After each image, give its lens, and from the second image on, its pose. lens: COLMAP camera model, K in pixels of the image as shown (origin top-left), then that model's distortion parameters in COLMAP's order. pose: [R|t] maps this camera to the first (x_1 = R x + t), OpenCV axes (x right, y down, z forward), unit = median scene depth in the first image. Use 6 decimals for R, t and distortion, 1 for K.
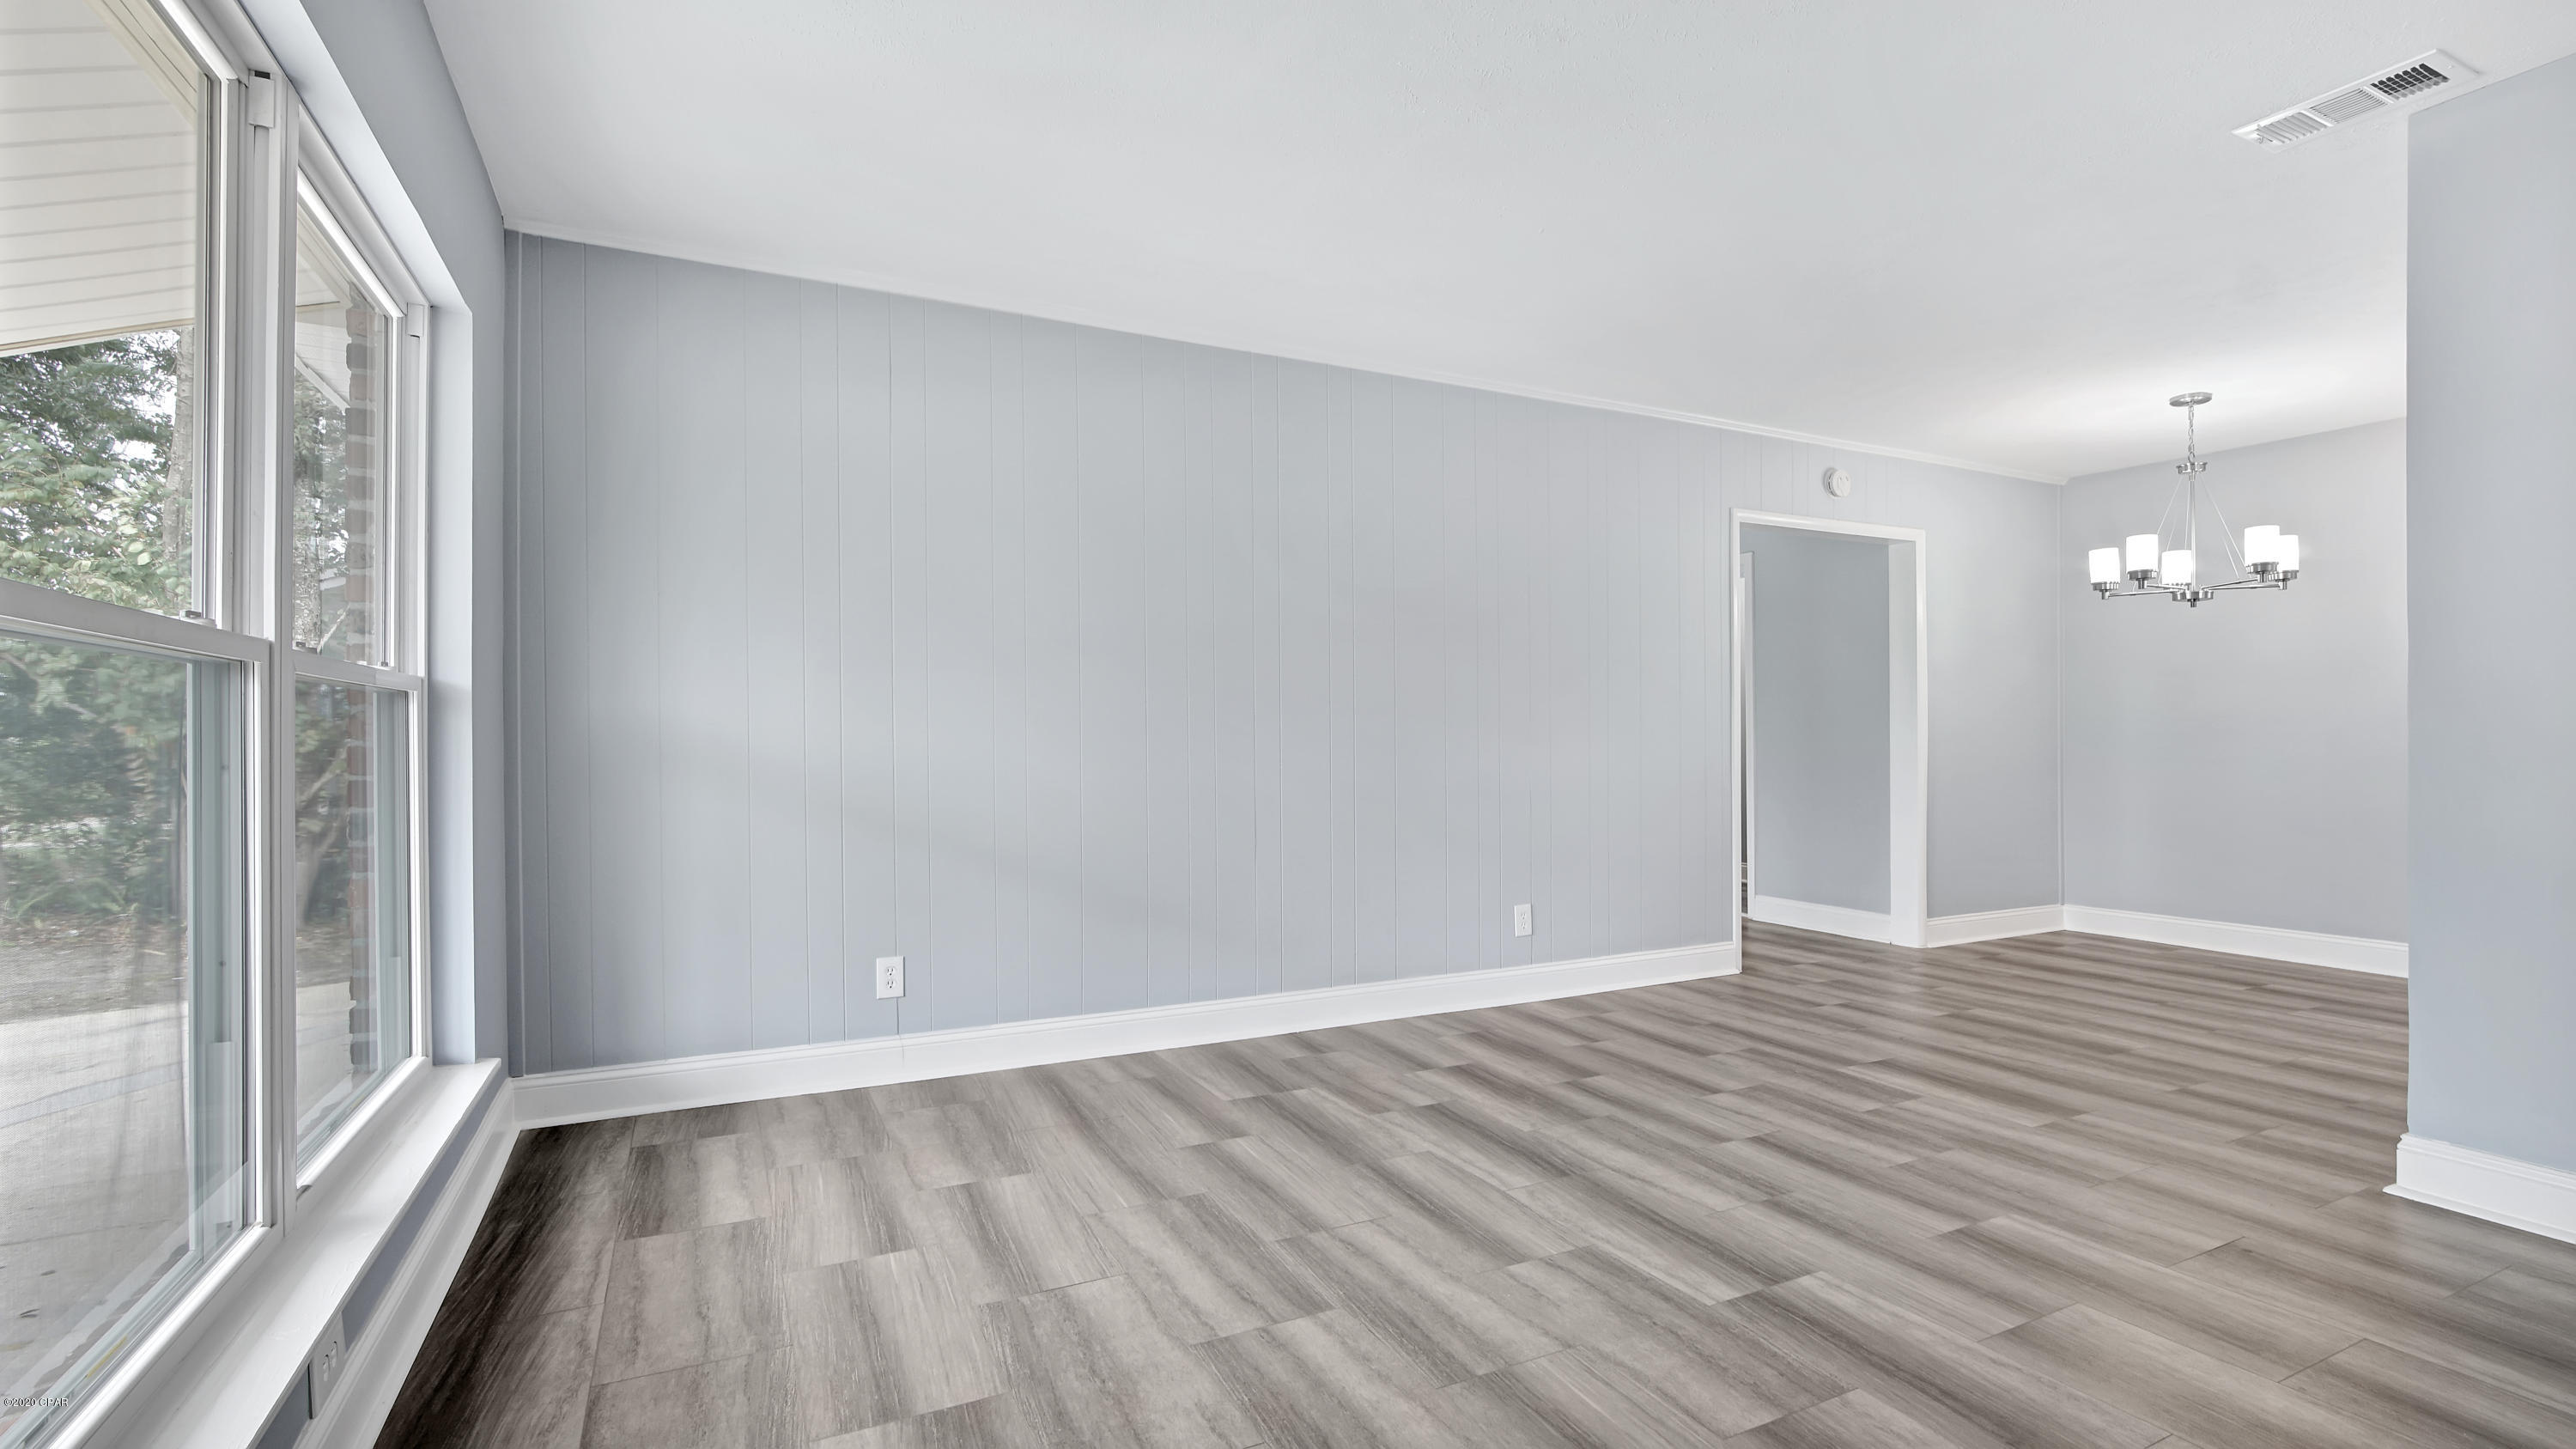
lens RADIAL K [[1158.8, 0, 1266.5], [0, 1158.8, 737.0], [0, 0, 1]] dist [-0.018286, -0.000535]
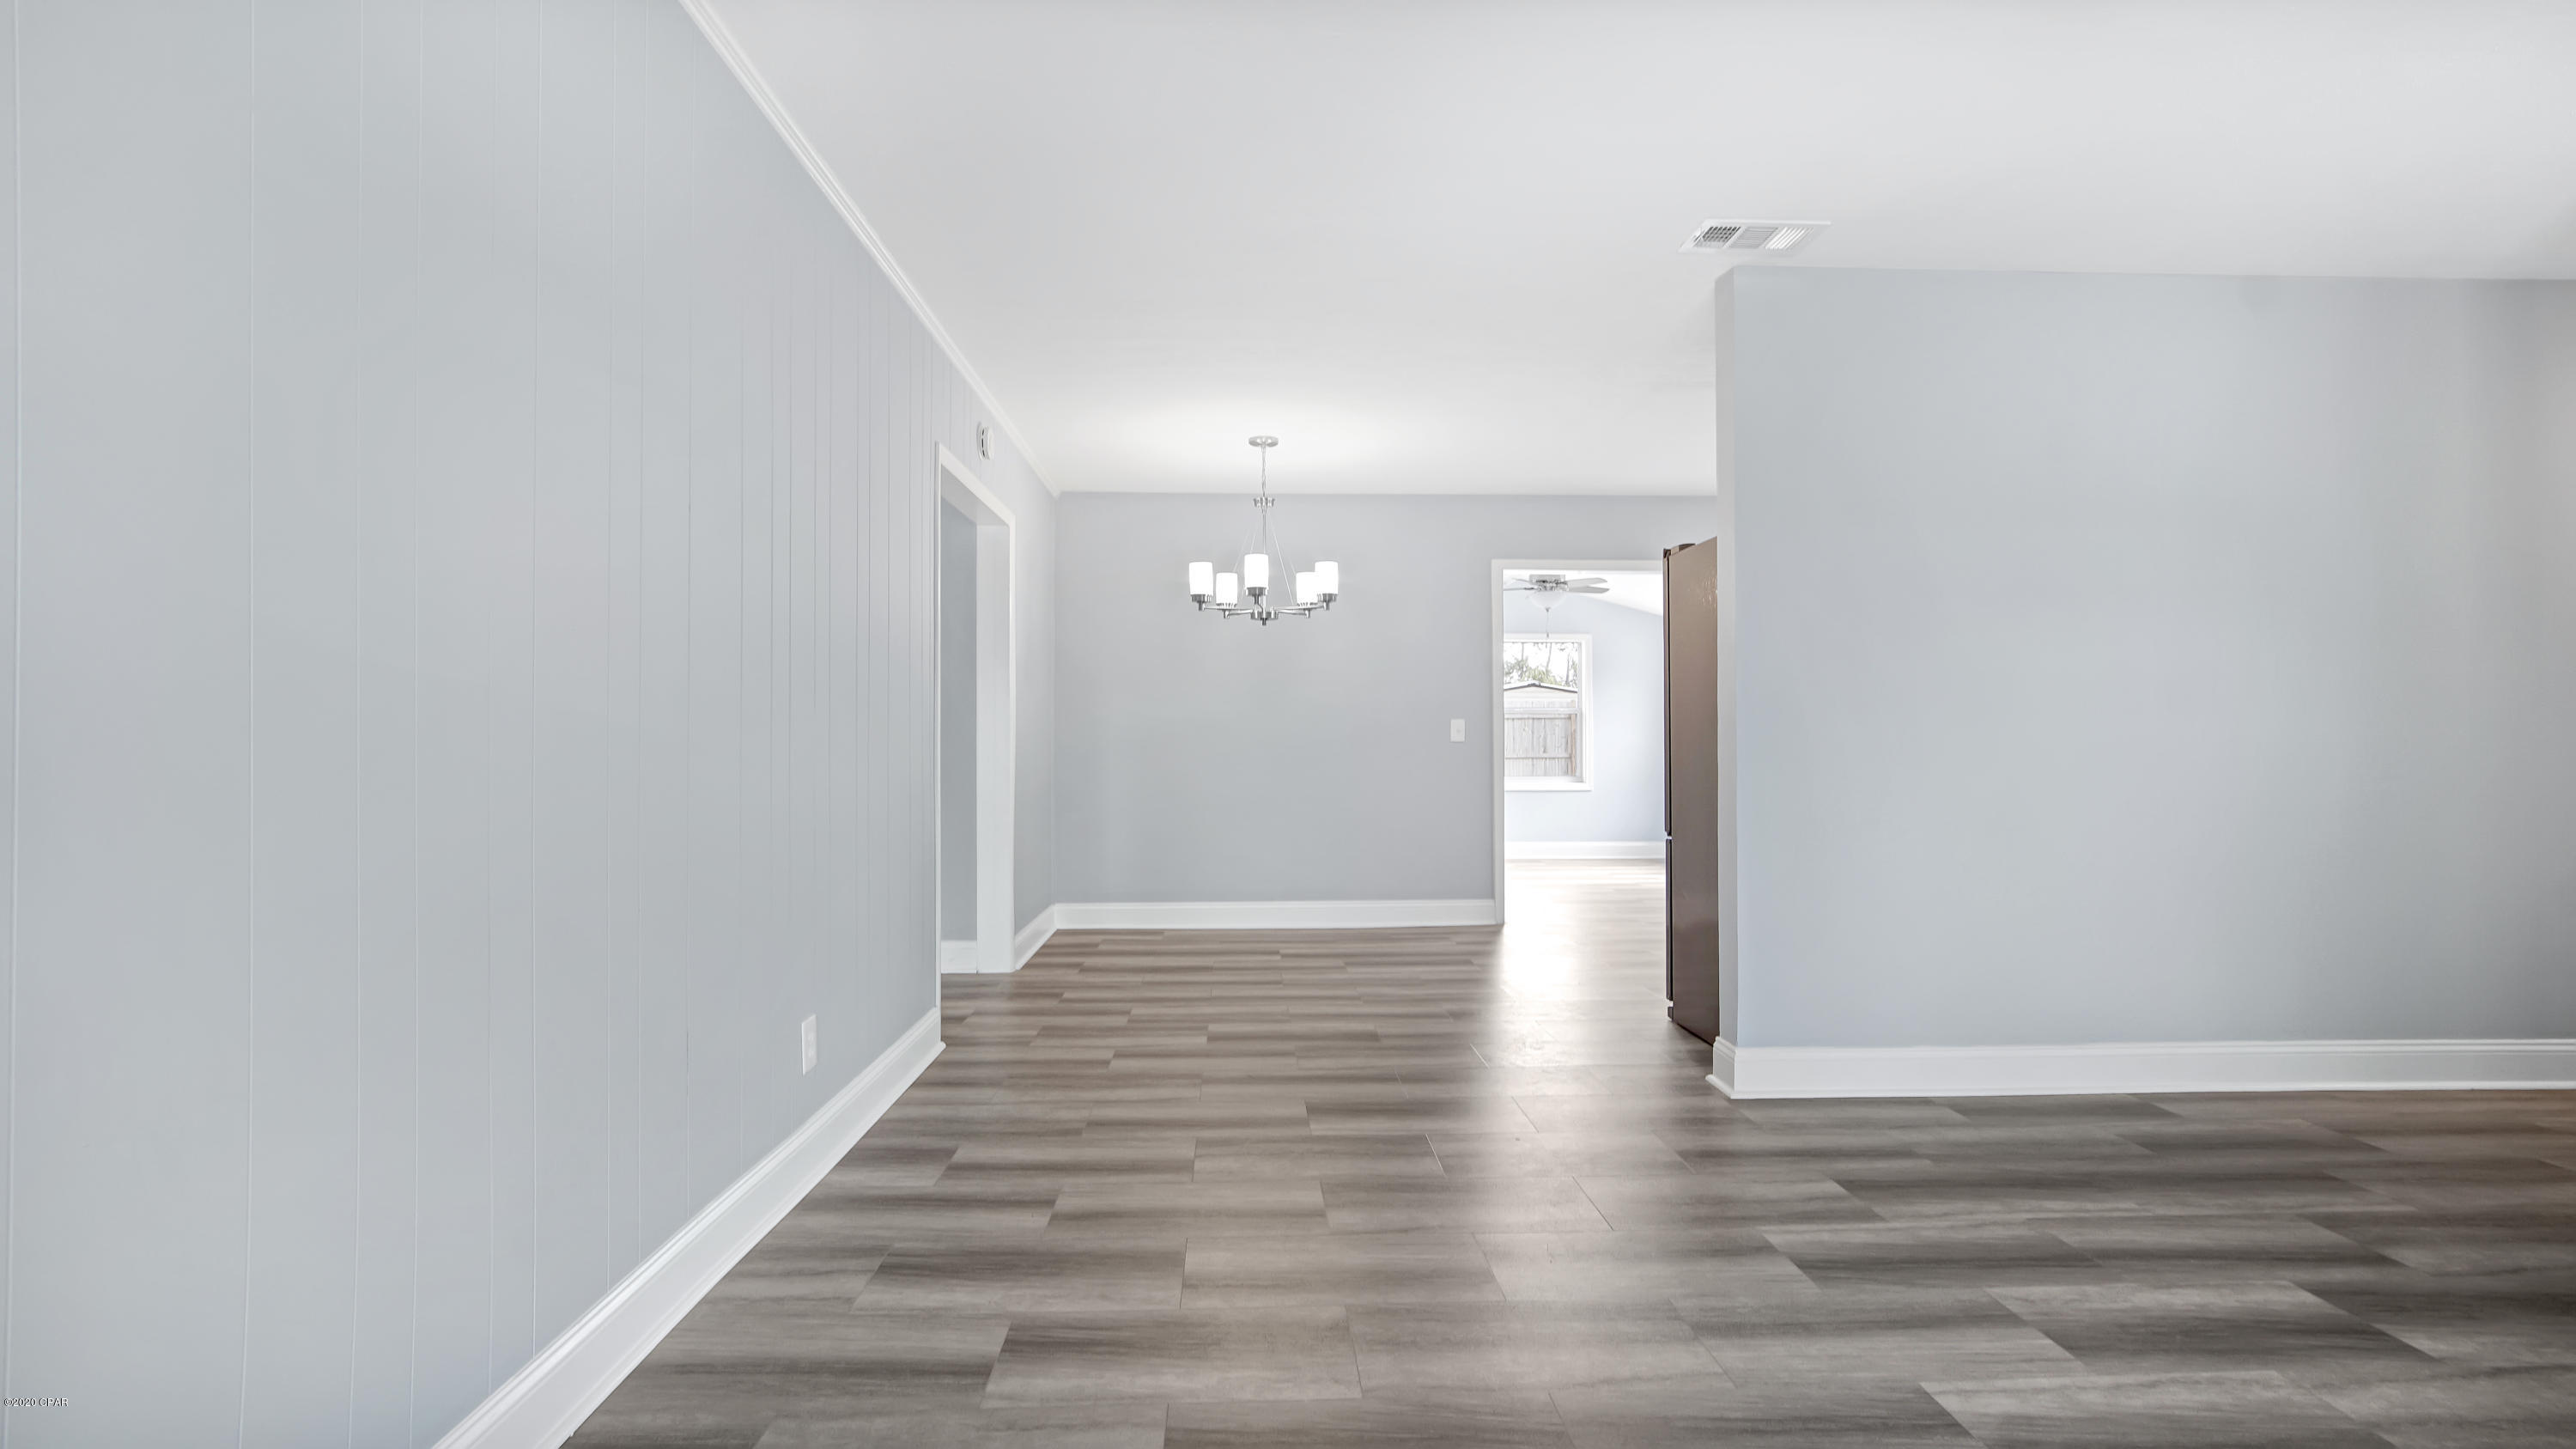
lens RADIAL K [[1158.8, 0, 1266.5], [0, 1158.8, 737.0], [0, 0, 1]] dist [-0.018286, -0.000535]
pose [[0.410087, 0.004276, 0.912036, -0.406385], [-0.001549, 0.999991, -0.003992, 0.000350], [-0.912045, 0.000224, 0.410090, 0.939669]]
